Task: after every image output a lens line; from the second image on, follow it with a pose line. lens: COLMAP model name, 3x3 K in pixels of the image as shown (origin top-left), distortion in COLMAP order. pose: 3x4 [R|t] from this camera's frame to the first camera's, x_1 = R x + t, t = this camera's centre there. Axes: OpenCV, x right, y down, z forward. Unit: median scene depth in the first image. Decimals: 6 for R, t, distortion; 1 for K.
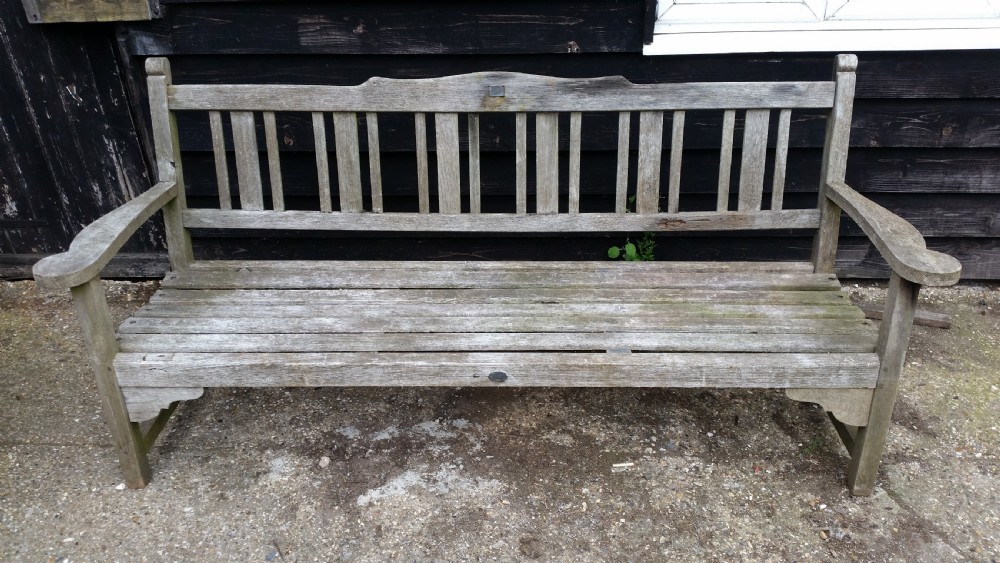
lens RADIAL K [[800.1, 0, 503.4], [0, 800.1, 282.1], [0, 0, 1]] dist [0.132136, -0.297007]
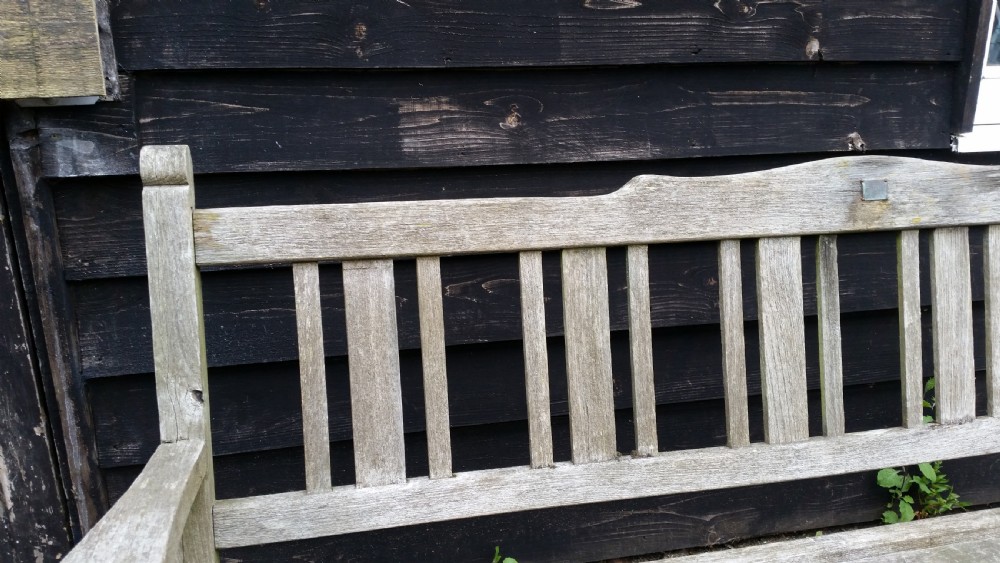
lens RADIAL K [[805.7, 0, 501.4], [0, 805.7, 275.8], [0, 0, 1]] dist [0.145939, -0.297870]
pose [[0.965283, -0.057388, 0.254825, -0.366203], [0.122826, 0.960706, -0.248912, -0.082326], [-0.230527, 0.271569, 0.934402, 0.569980]]
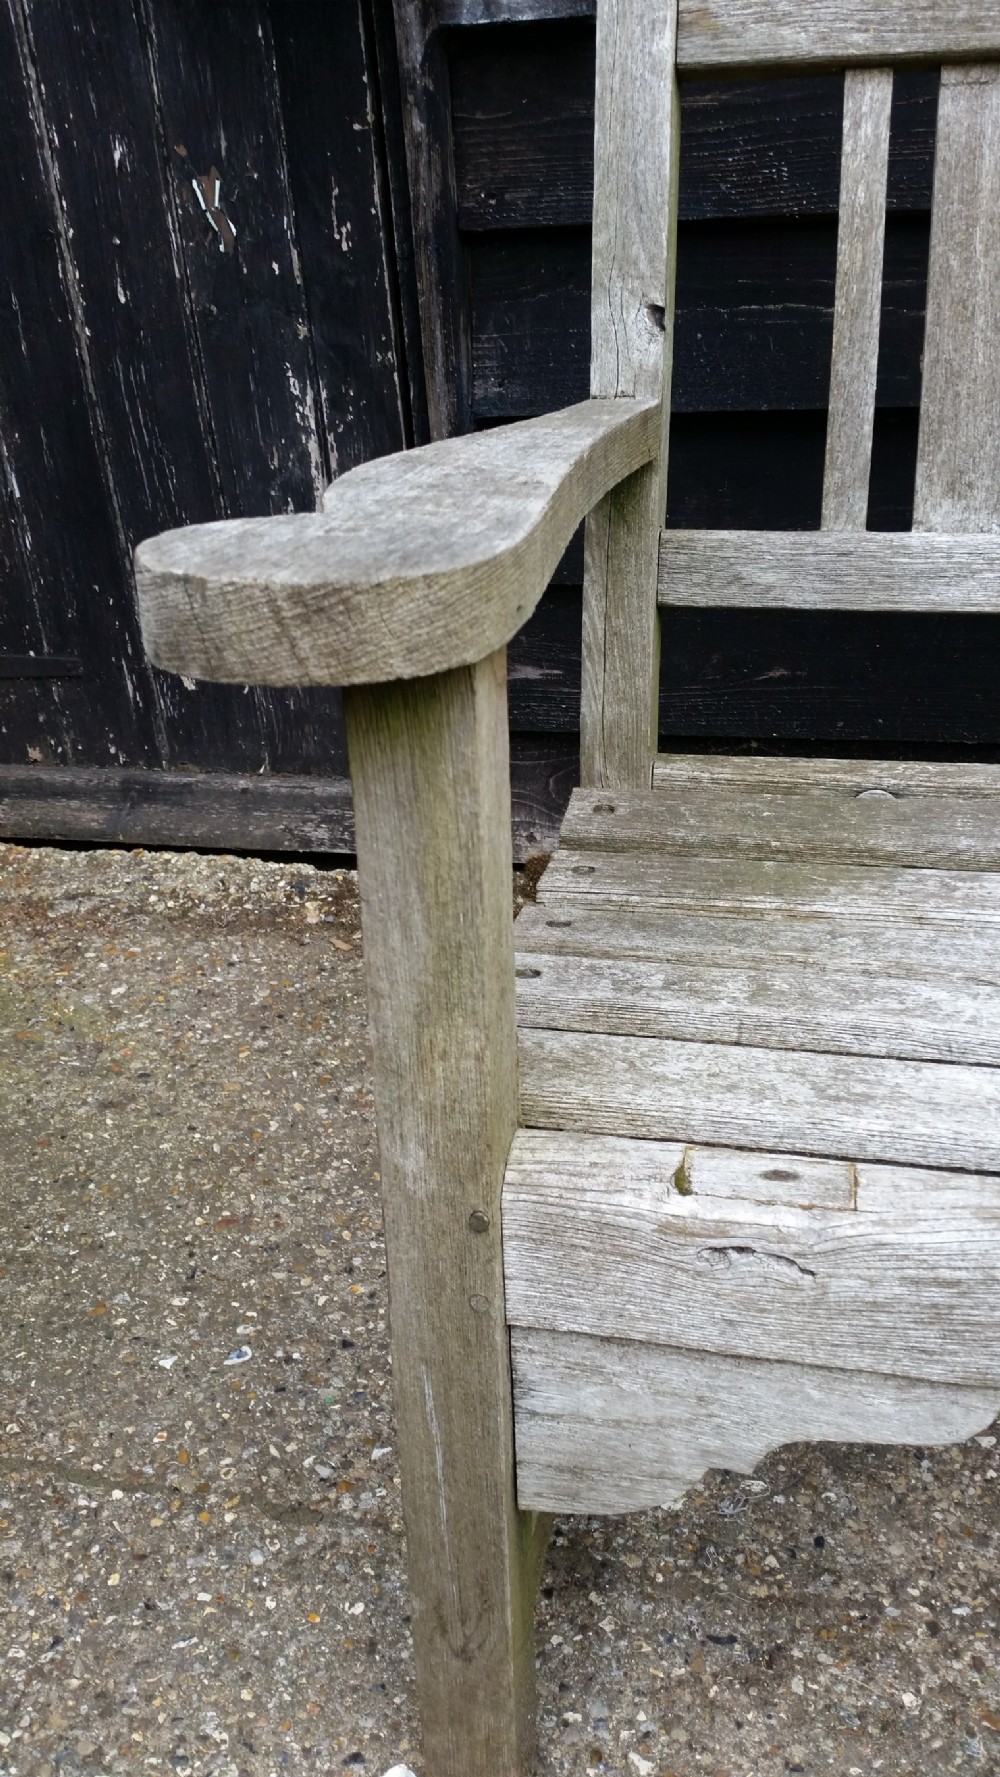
lens RADIAL K [[1421.7, 0, 501.5], [0, 1421.7, 914.9], [0, 0, 1]] dist [0.132136, -0.297007]
pose [[0.981620, 0.062631, -0.180277, -0.370797], [-0.070662, 0.996758, -0.038471, 0.045815], [0.177283, 0.050503, 0.982863, 0.603118]]
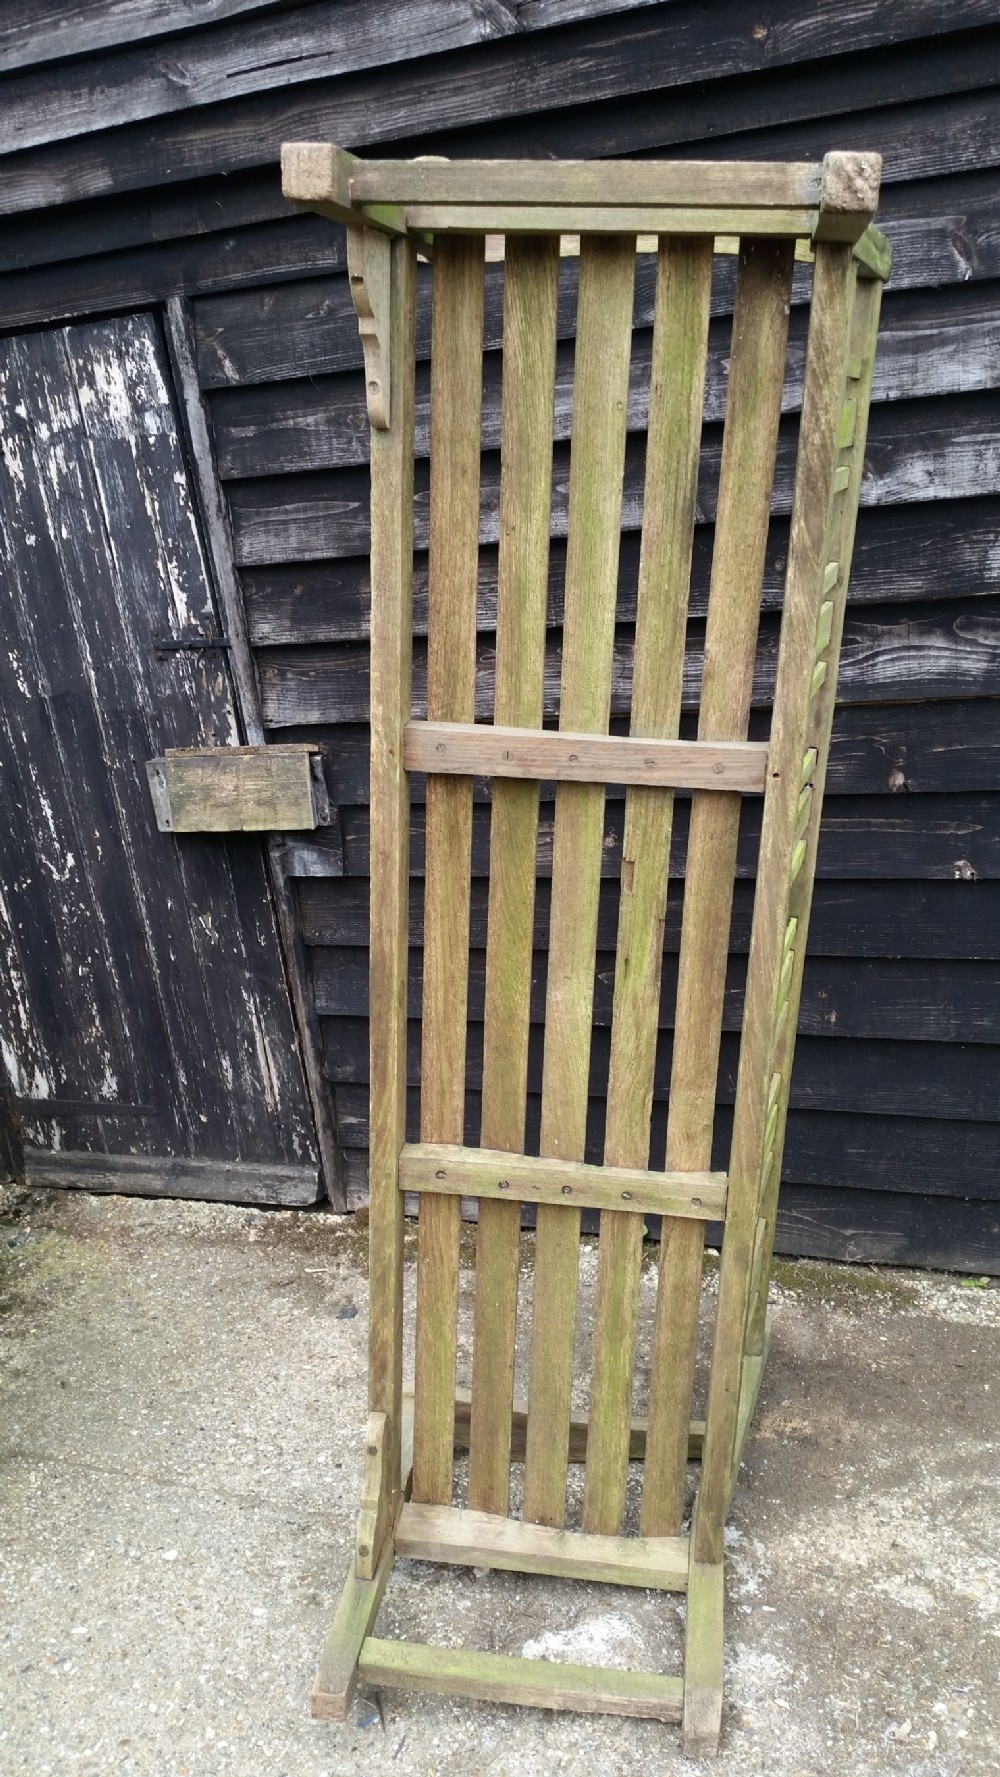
lens RADIAL K [[1431.7, 0, 493.7], [0, 1431.7, 885.3], [0, 0, 1]] dist [0.145939, -0.297870]
pose [[0.944058, 0.011437, -0.329581, 0.122524], [-0.085385, 0.973796, -0.210786, -0.034353], [0.318534, 0.227136, 0.920296, -0.072984]]
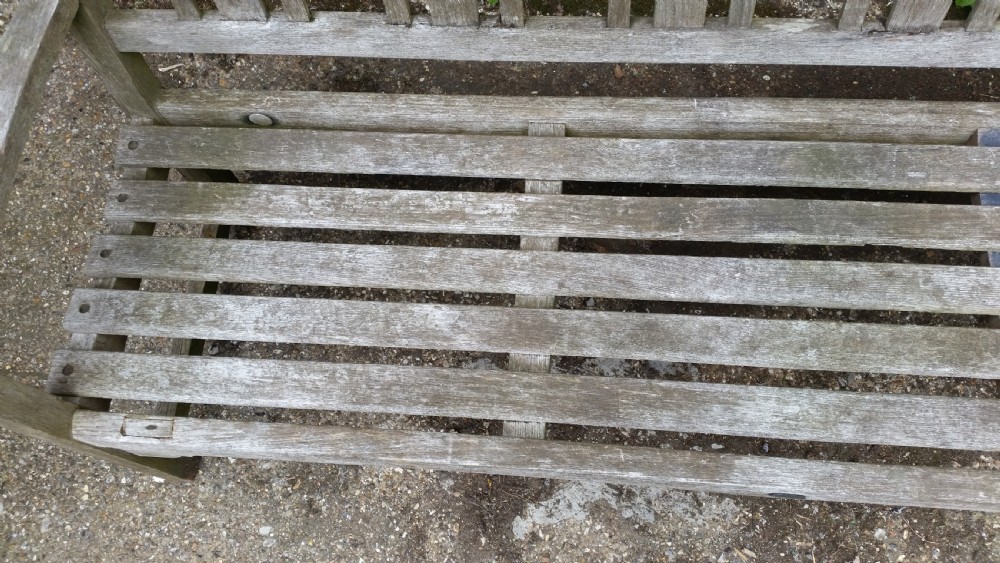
lens RADIAL K [[805.7, 0, 501.4], [0, 805.7, 275.8], [0, 0, 1]] dist [0.145939, -0.297870]
pose [[0.995612, 0.018756, -0.091676, -0.122148], [0.045686, 0.757571, 0.651152, -0.286506], [0.081664, -0.652483, 0.753390, 0.582219]]
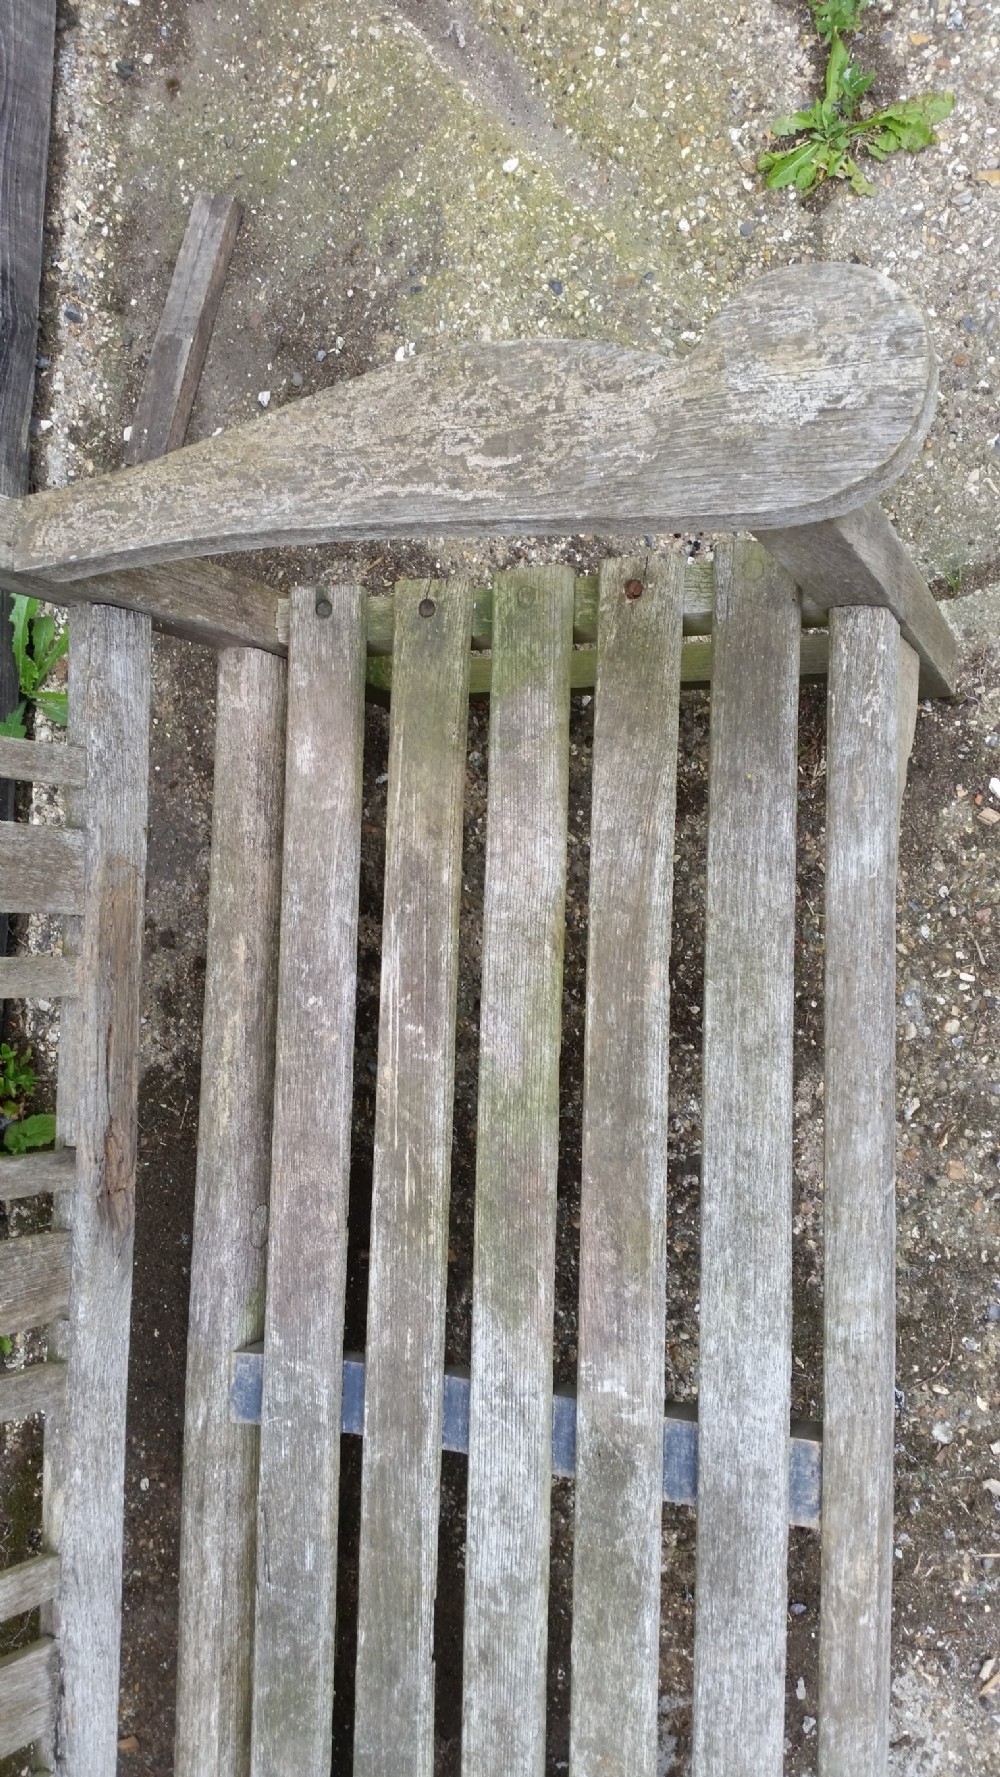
lens RADIAL K [[1431.7, 0, 493.7], [0, 1431.7, 885.3], [0, 0, 1]] dist [0.145939, -0.297870]
pose [[0.002351, -0.998055, 0.062291, 0.276111], [0.764499, 0.041948, 0.643258, -0.284355], [-0.644620, 0.046109, 0.763111, 0.579054]]
